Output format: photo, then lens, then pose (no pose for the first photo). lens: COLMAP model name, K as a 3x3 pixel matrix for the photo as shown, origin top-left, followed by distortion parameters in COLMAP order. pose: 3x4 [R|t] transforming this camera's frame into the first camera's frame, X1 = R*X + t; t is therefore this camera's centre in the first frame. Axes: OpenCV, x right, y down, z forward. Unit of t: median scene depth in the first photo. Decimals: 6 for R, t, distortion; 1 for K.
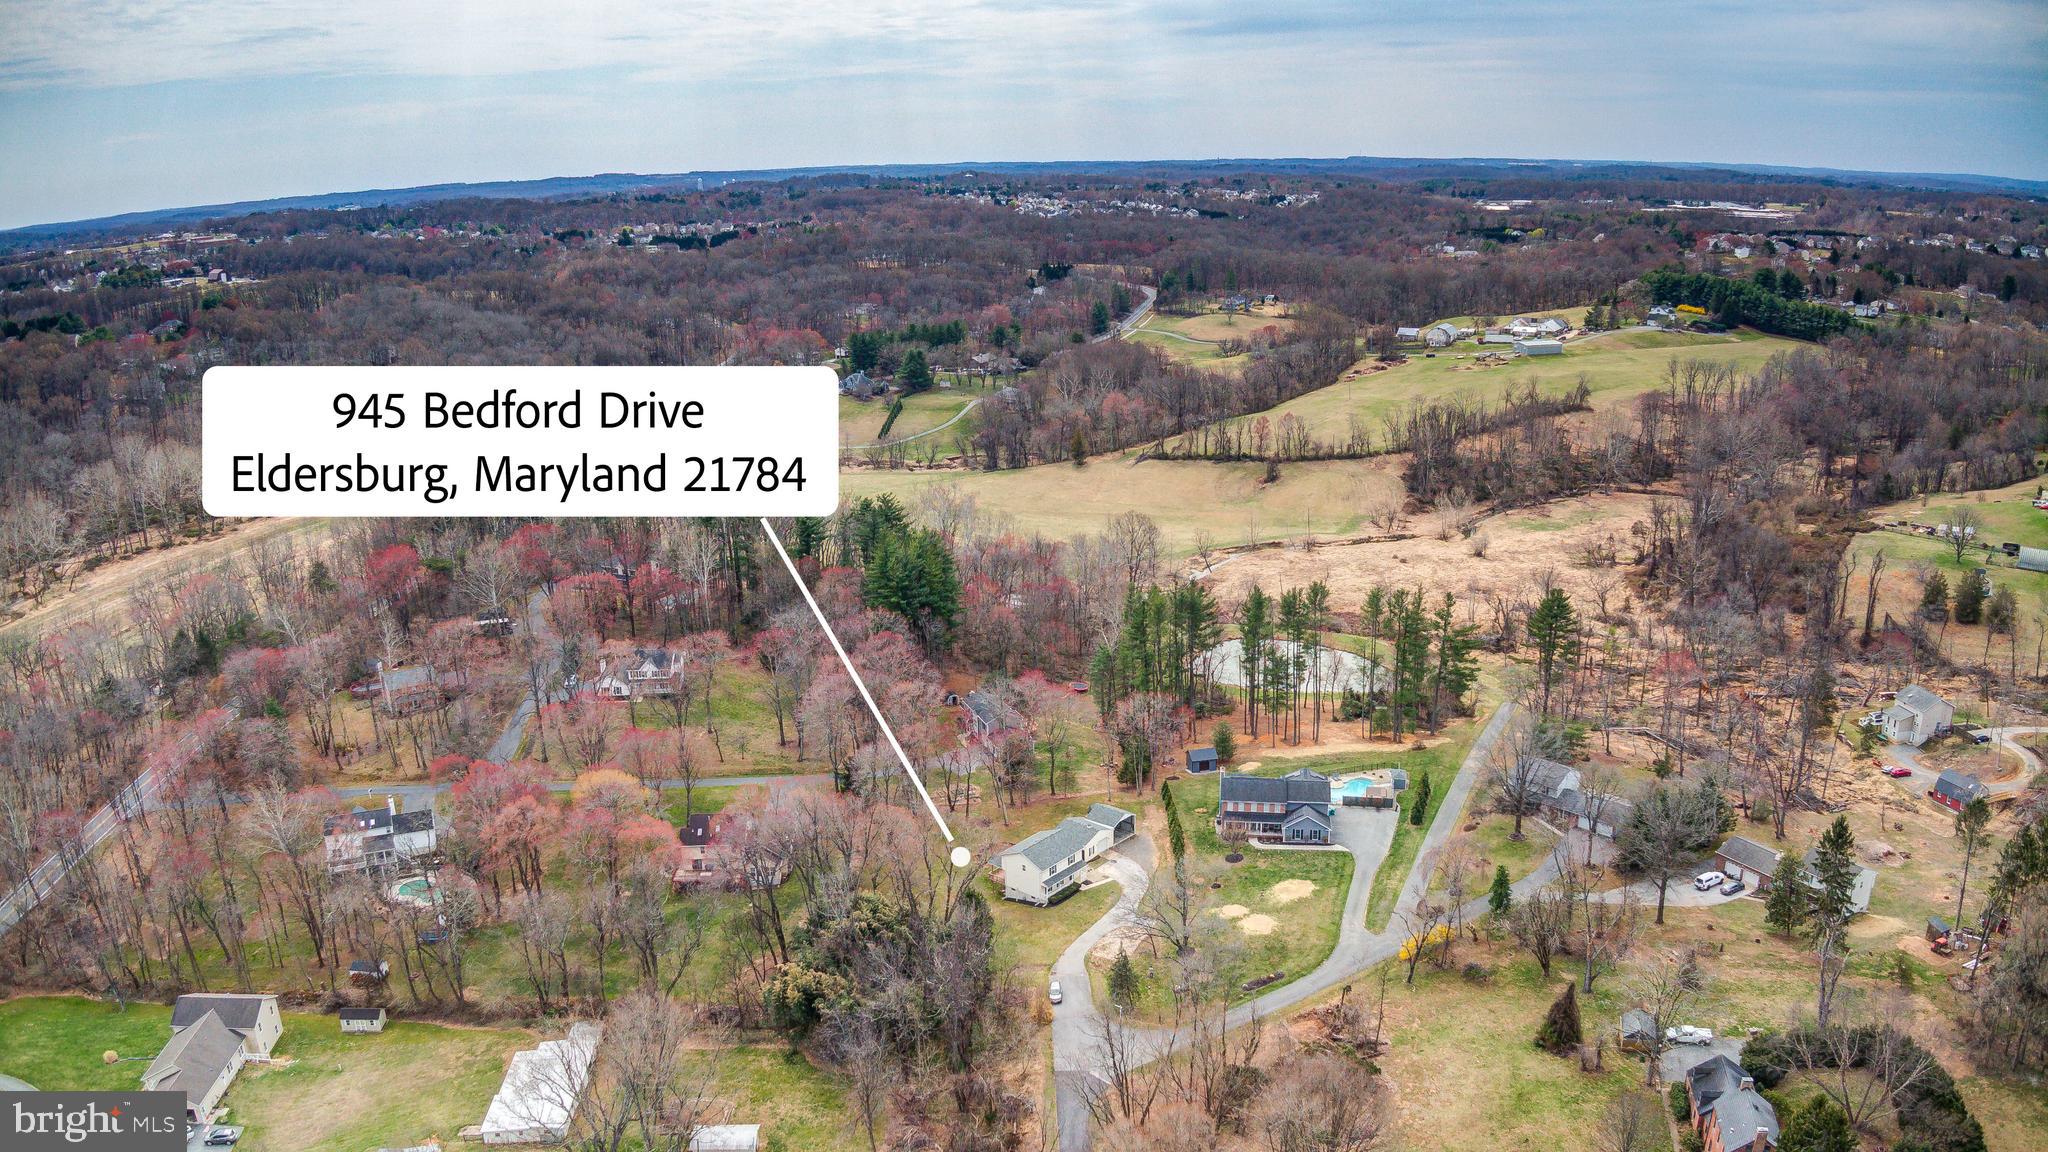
lens RADIAL K [[1466.7, 0, 1028.6], [0, 1466.7, 556.5], [0, 0, 1]] dist [-0.129761, -0.068857]
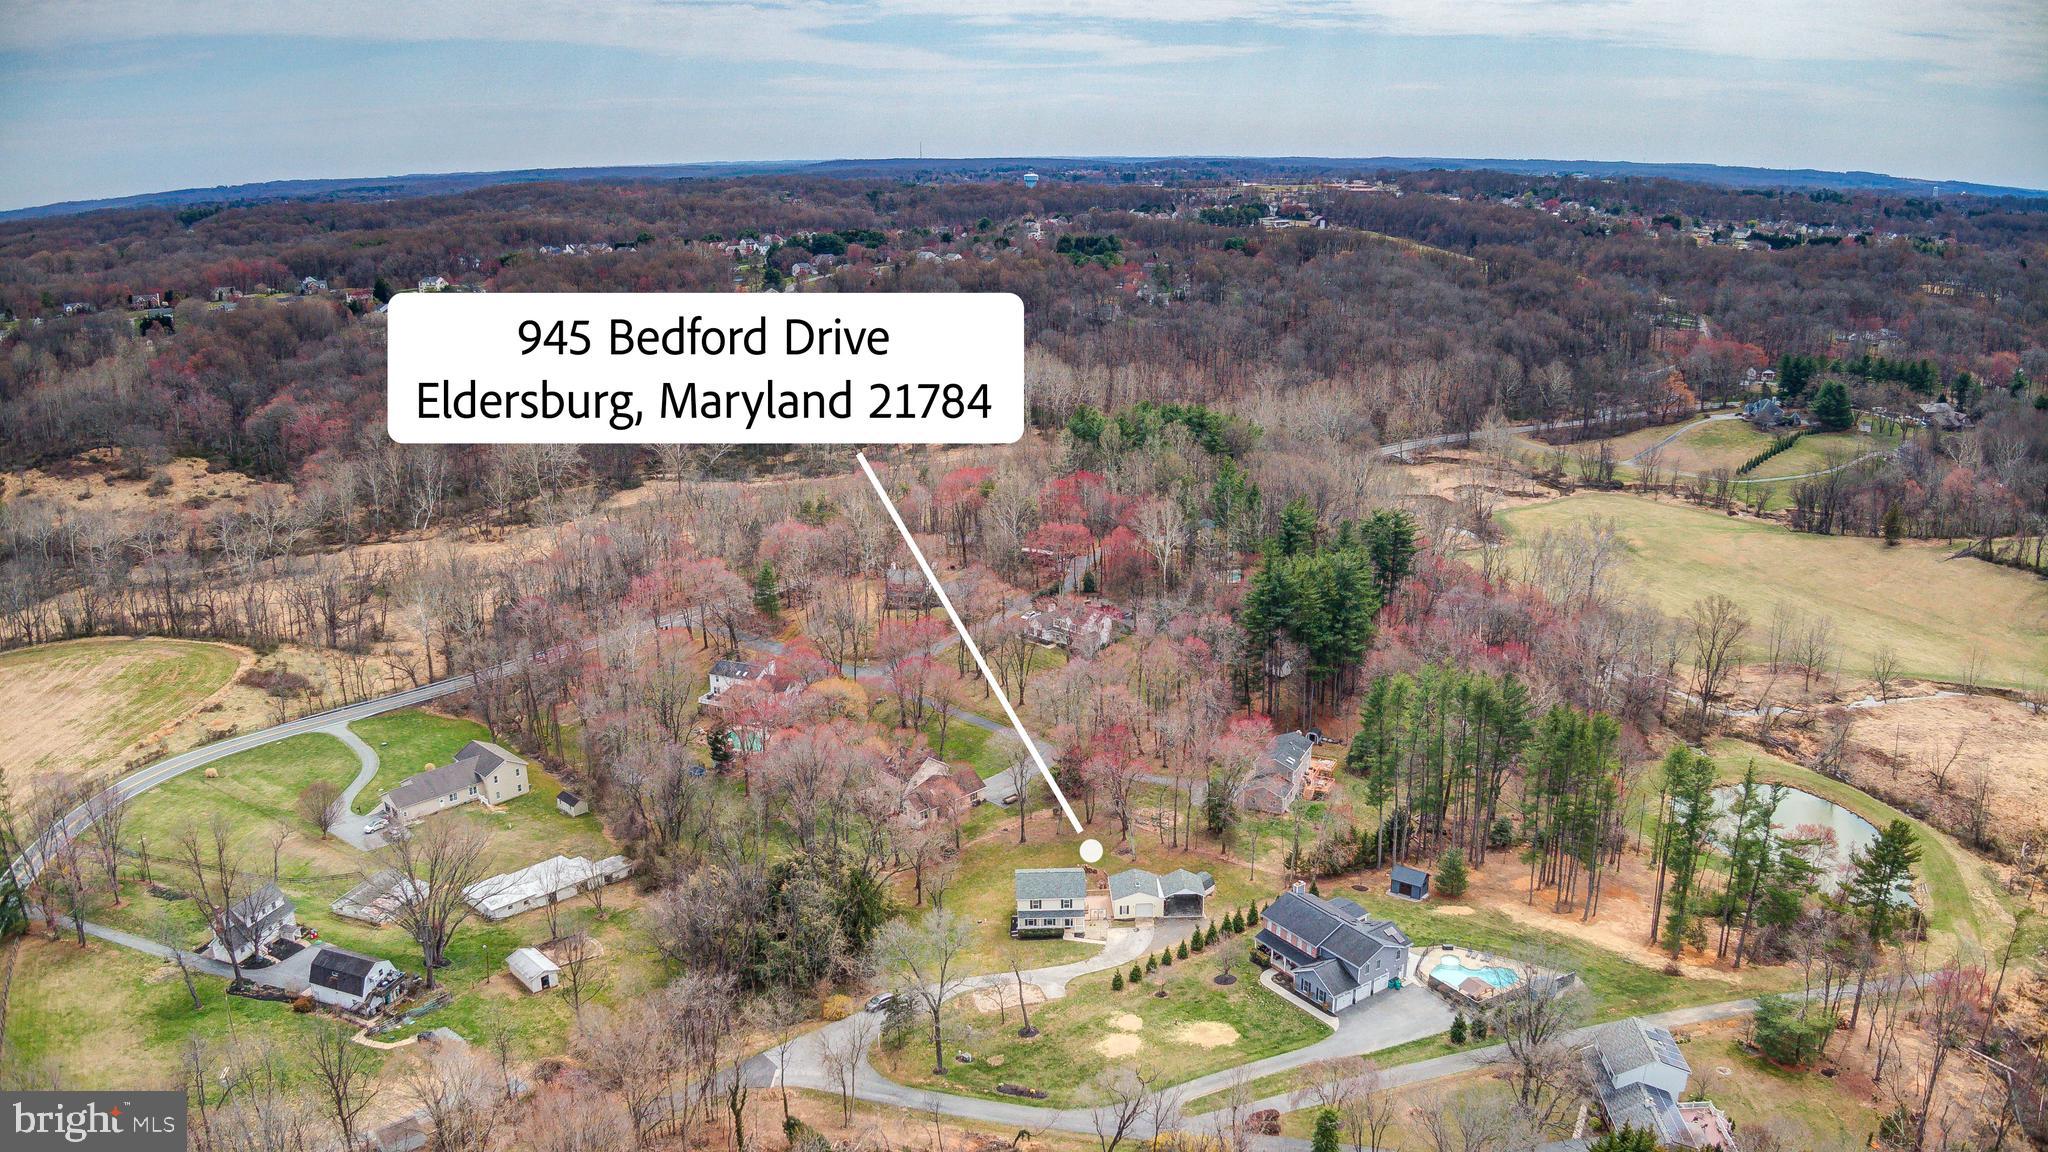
lens RADIAL K [[1466.7, 0, 1028.6], [0, 1466.7, 556.5], [0, 0, 1]] dist [-0.129761, -0.068857]
pose [[0.677331, 0.214694, -0.703654, 0.295032], [-0.204403, 0.973731, 0.100341, -0.042674], [0.706713, 0.075865, 0.703422, 0.164320]]
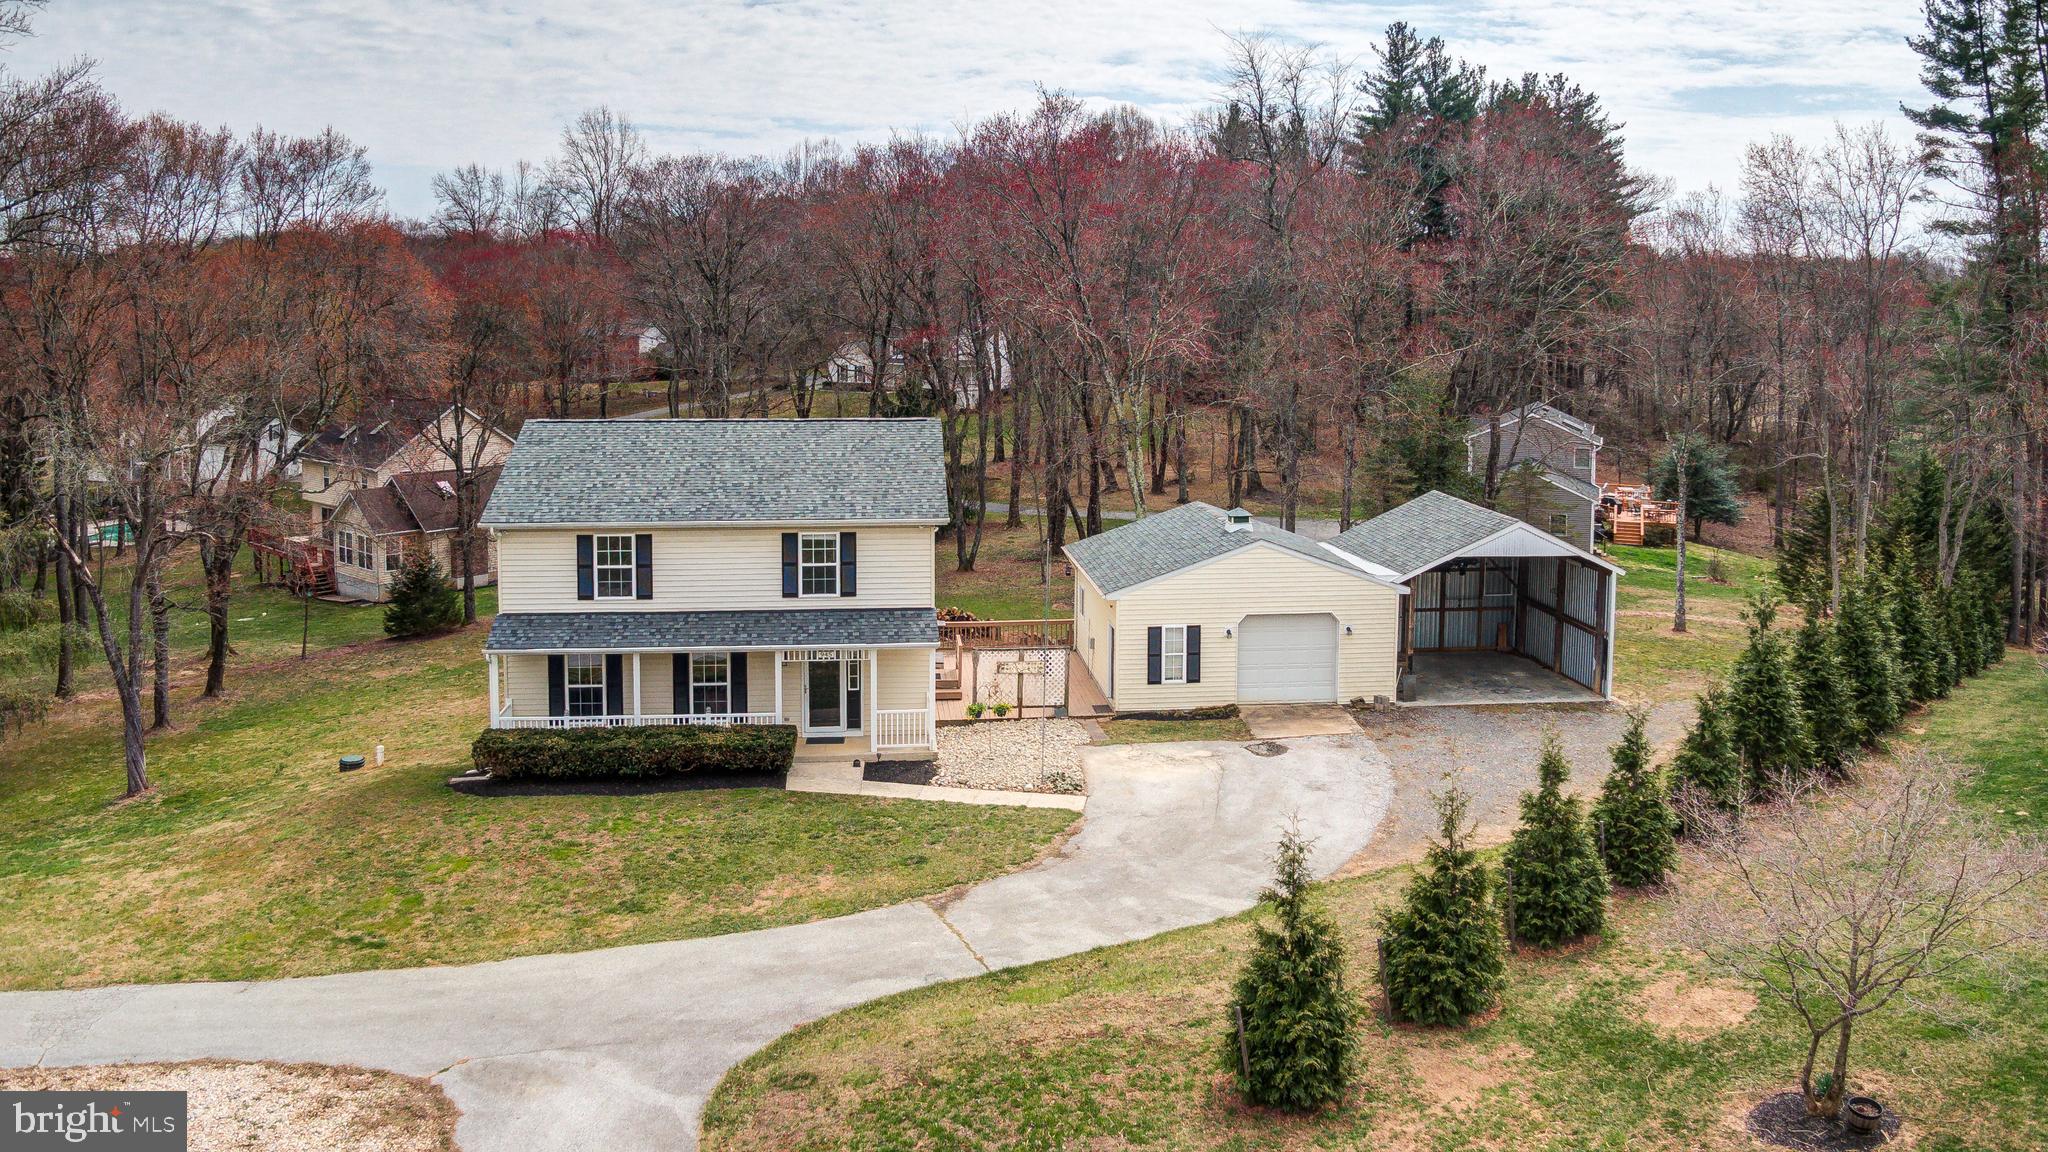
lens RADIAL K [[1466.7, 0, 1028.6], [0, 1466.7, 556.5], [0, 0, 1]] dist [-0.129761, -0.068857]
pose [[0.730198, 0.121131, -0.672412, 0.068011], [-0.194420, 0.980311, -0.034530, 0.101365], [0.654990, 0.155944, 0.739371, 0.446487]]
